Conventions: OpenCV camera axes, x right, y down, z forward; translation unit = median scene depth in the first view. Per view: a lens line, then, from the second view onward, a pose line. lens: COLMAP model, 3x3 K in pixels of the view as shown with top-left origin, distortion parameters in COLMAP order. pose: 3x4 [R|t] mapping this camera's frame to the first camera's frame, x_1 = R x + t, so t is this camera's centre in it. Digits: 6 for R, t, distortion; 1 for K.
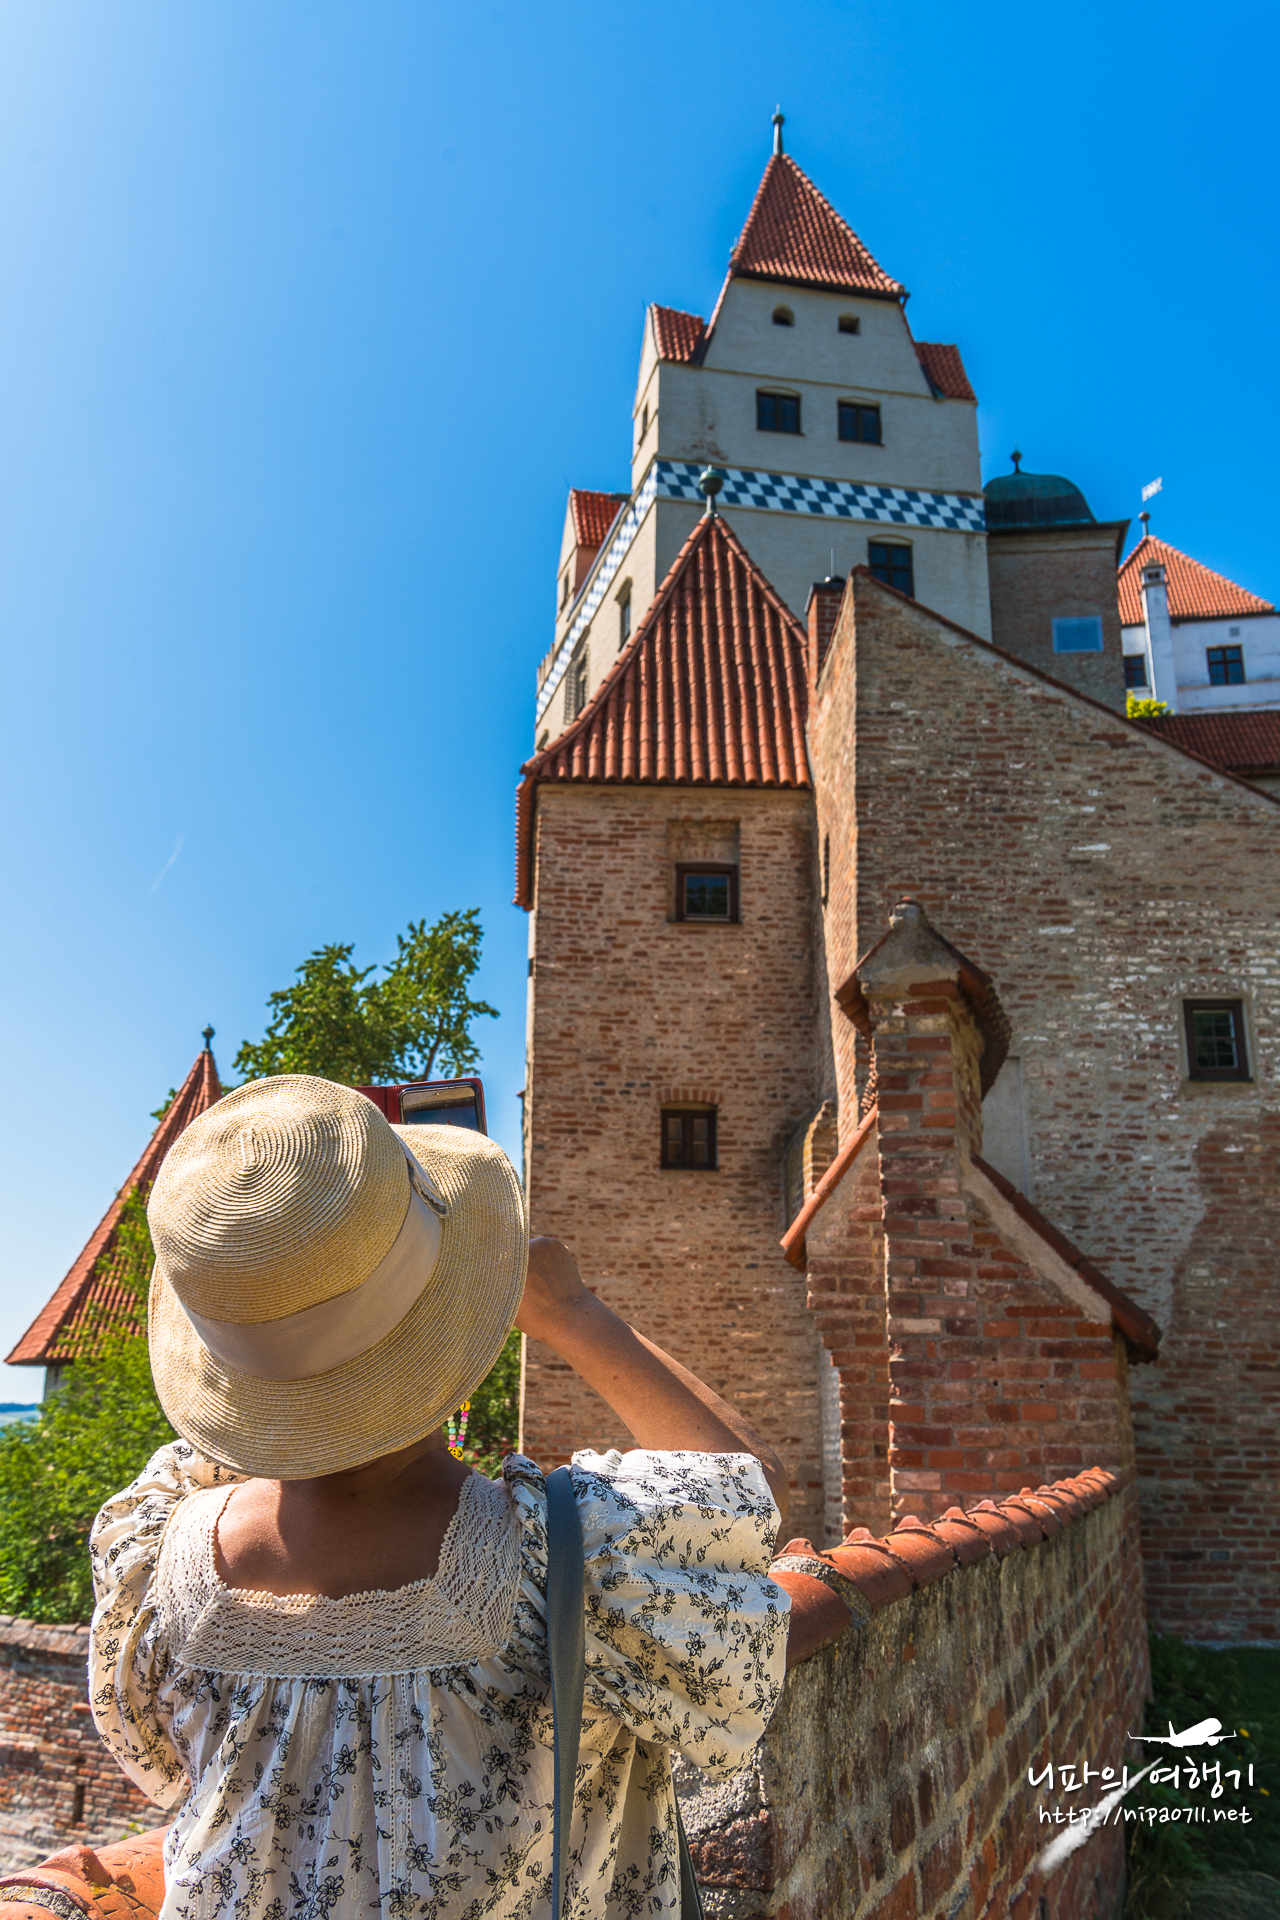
lens RADIAL K [[1541.3, 0, 632.8], [0, 1541.3, 977.4], [0, 0, 1]] dist [-0.000767, 0.008053]
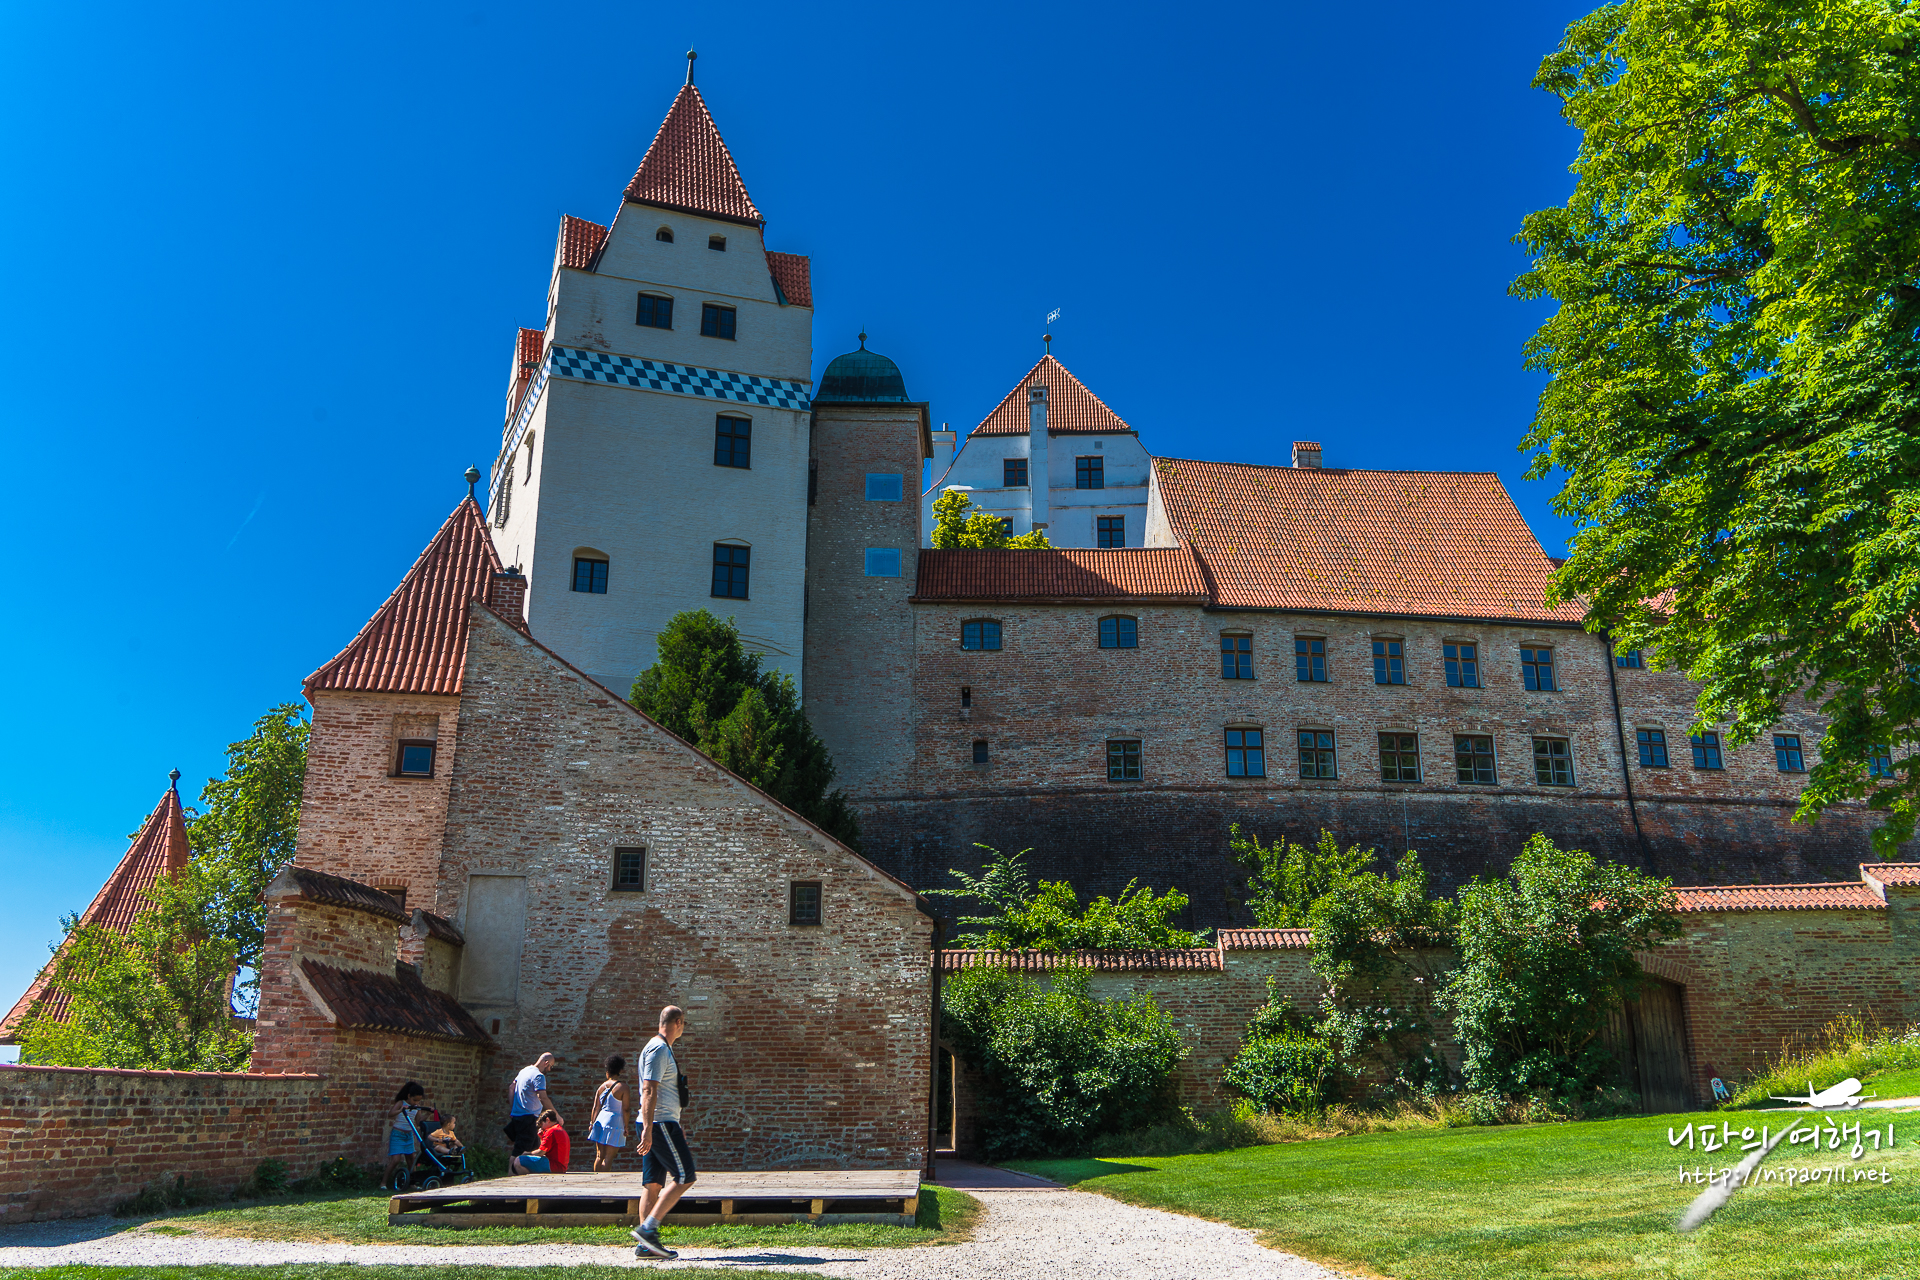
lens RADIAL K [[1541.3, 0, 960.0], [0, 1541.3, 640.0], [0, 0, 1]] dist [-0.000767, 0.008053]
pose [[0.988615, 0.034008, 0.146575, 0.408801], [-0.032652, 0.999399, -0.011644, -0.195558], [-0.146883, 0.006726, 0.989131, -0.800107]]
